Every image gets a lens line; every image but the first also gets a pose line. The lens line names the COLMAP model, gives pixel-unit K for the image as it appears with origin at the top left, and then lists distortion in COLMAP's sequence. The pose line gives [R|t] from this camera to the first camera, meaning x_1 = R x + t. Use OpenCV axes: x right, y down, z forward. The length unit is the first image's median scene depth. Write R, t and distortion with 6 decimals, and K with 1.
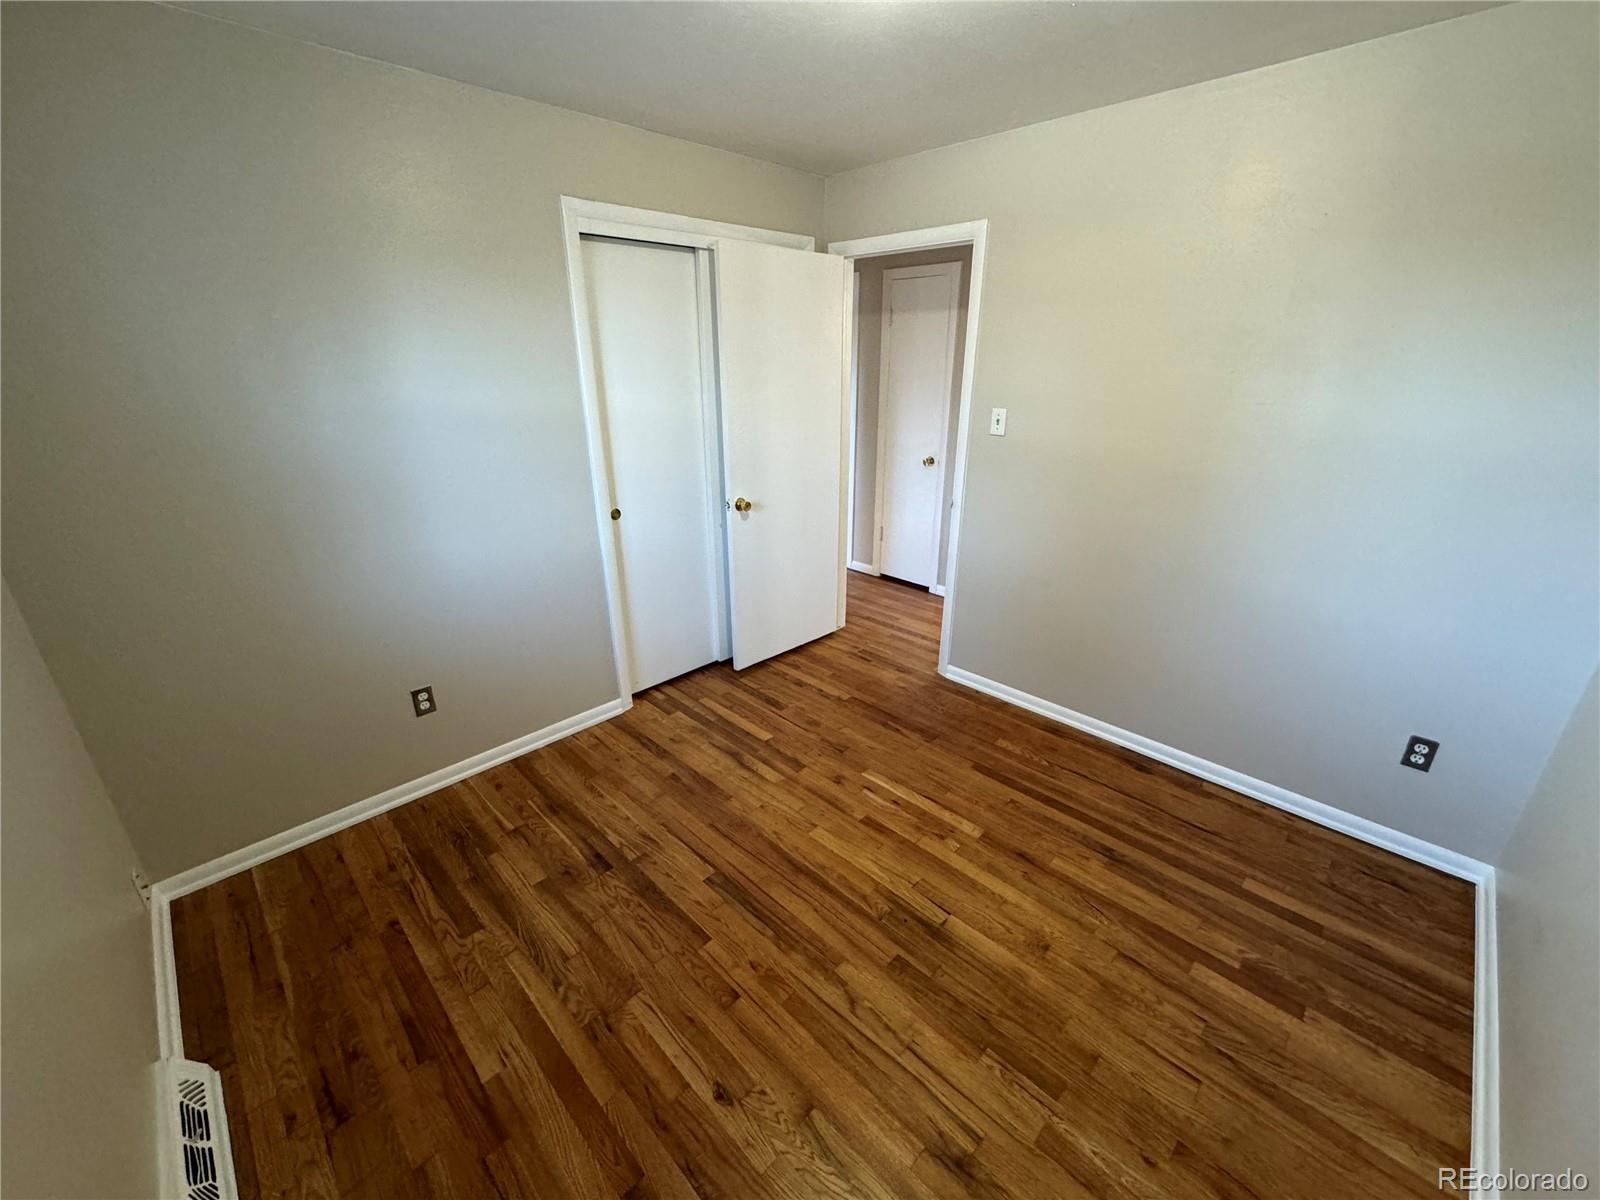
lens RADIAL K [[637.7, 0, 805.7], [0, 637.7, 597.2], [0, 0, 1]] dist [0.000559, -0.000495]
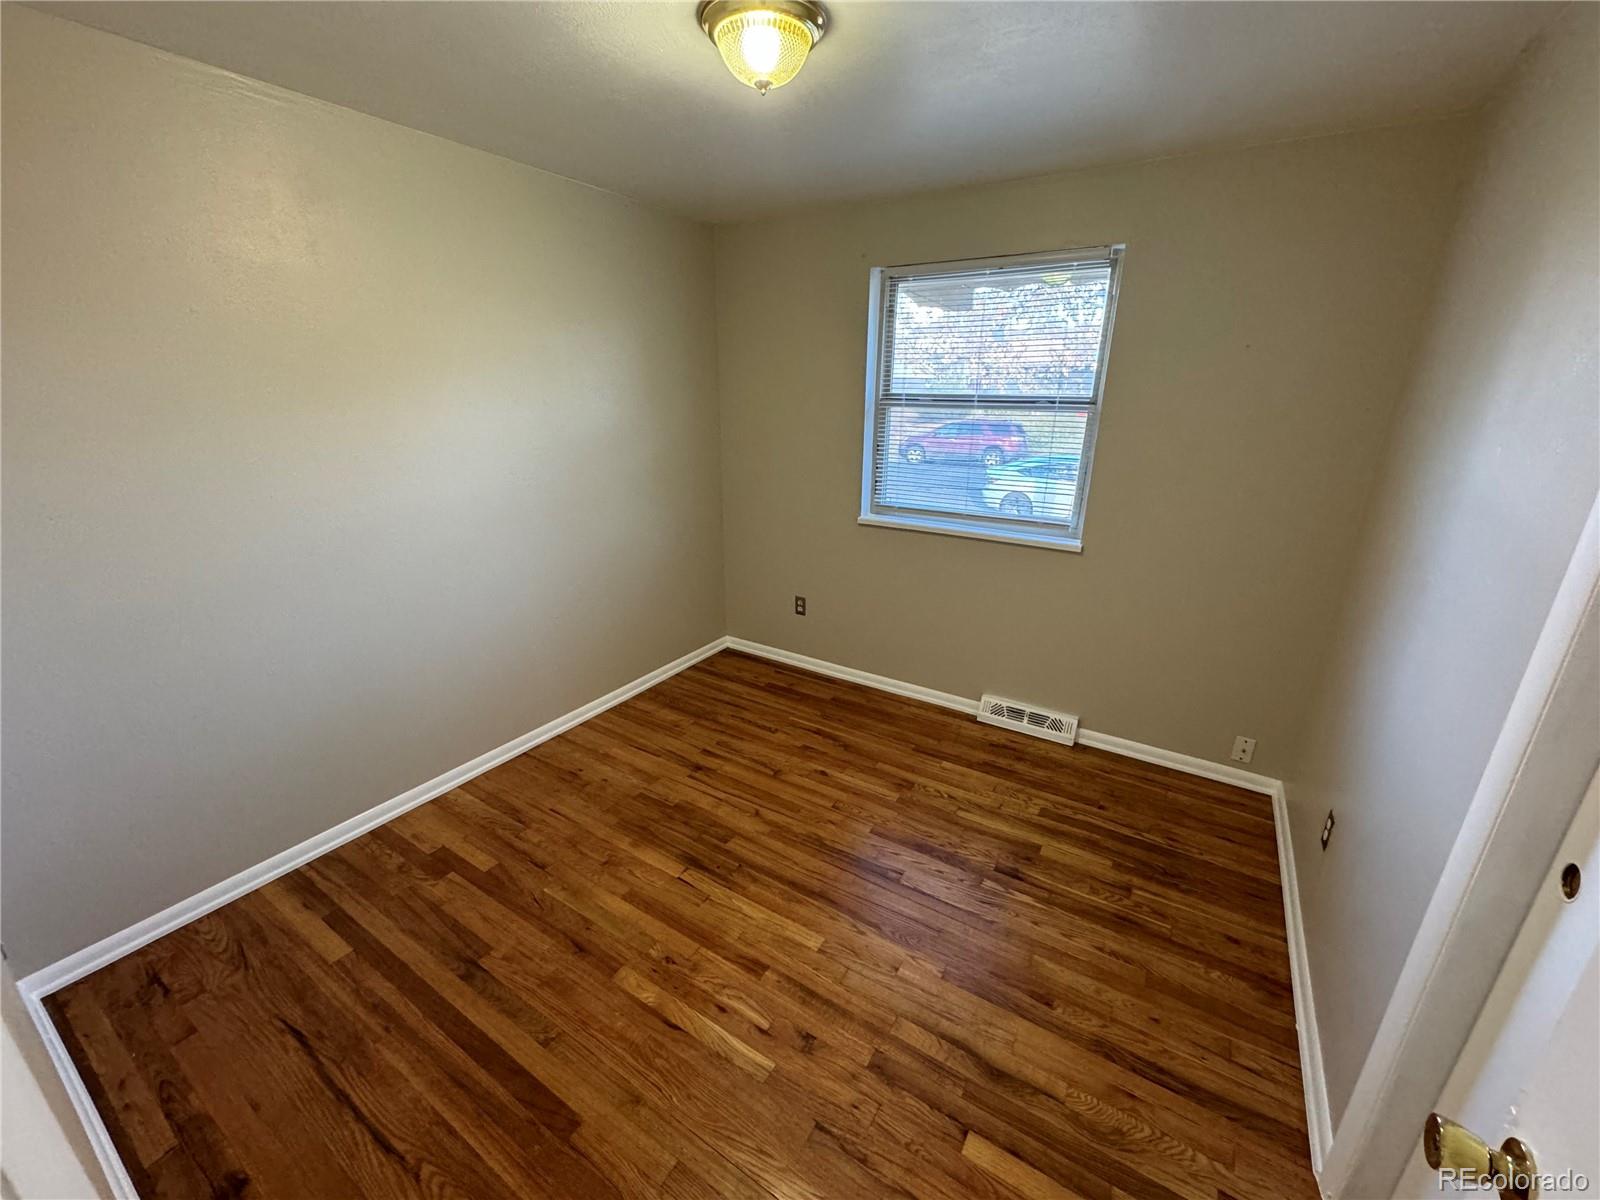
lens RADIAL K [[637.7, 0, 805.7], [0, 637.7, 597.2], [0, 0, 1]] dist [0.000559, -0.000495]
pose [[-0.976096, 0.063452, -0.207872, 0.191144], [-0.082763, 0.775857, 0.625456, -0.558921], [0.200966, 0.627710, -0.752059, 1.444657]]
